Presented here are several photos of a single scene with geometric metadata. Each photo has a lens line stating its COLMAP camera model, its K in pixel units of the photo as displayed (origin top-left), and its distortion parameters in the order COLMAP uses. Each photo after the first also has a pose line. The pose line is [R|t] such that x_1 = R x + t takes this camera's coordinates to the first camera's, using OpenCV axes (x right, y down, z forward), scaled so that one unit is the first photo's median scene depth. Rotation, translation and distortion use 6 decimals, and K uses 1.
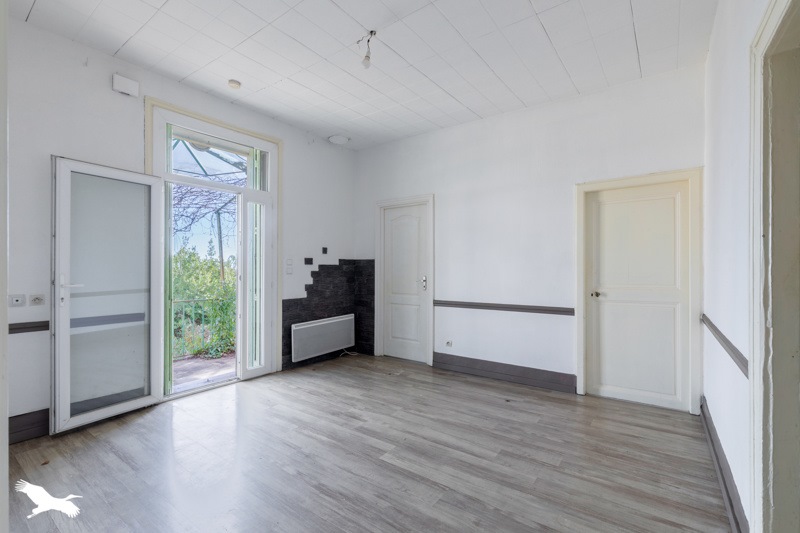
lens RADIAL K [[367.8, 0, 401.6], [0, 367.8, 266.1], [0, 0, 1]] dist [-0.001122, -0.000203]
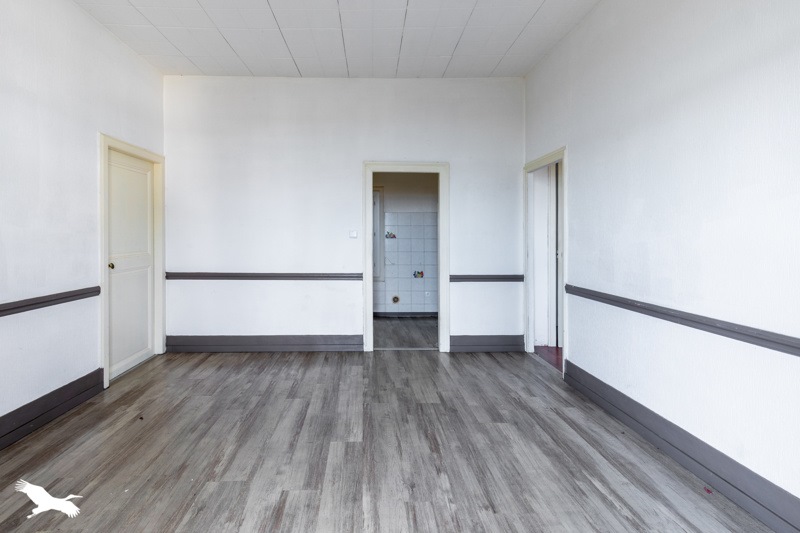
lens RADIAL K [[367.8, 0, 374.6], [0, 367.8, 236.9], [0, 0, 1]] dist [-0.001122, -0.000203]
pose [[-0.609975, -0.004263, 0.792409, -0.744657], [-0.007177, 0.999974, -0.000145, 0.003044], [-0.792388, -0.005776, -0.609990, 1.407998]]
